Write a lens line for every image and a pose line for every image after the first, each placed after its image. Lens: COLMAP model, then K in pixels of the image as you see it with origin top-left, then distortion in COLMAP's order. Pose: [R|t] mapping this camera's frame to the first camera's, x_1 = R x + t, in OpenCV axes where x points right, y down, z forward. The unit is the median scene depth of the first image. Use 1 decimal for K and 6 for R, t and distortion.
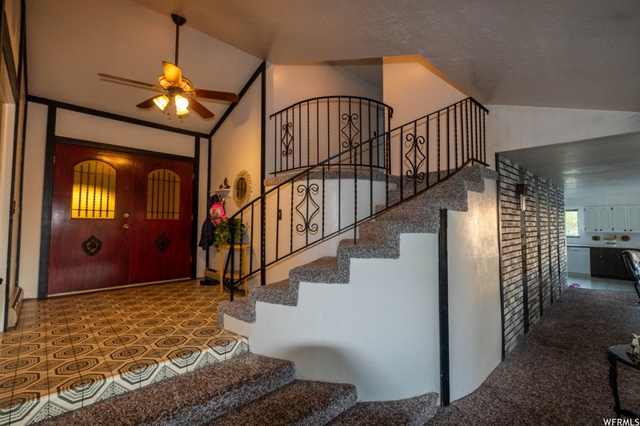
lens RADIAL K [[286.9, 0, 320.0], [0, 286.9, 213.0], [0, 0, 1]] dist [0.000077, -0.000006]
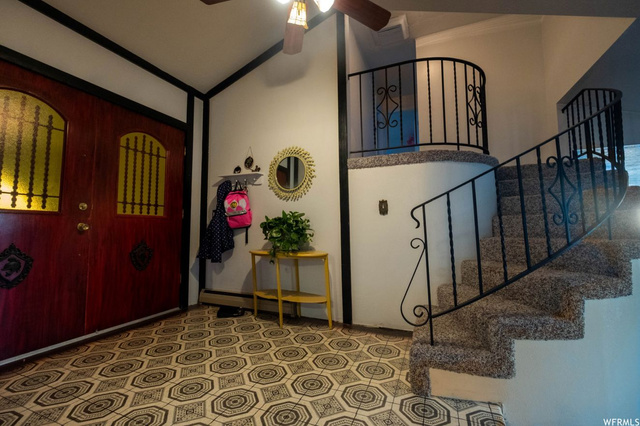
lens RADIAL K [[275.5, 0, 320.0], [0, 275.5, 213.0], [0, 0, 1]] dist [-0.001312, -0.000099]
pose [[0.920325, 0.012334, 0.390961, -0.430941], [-0.004146, 0.999754, -0.021782, 0.027687], [-0.391133, 0.018425, 0.920150, 0.320363]]
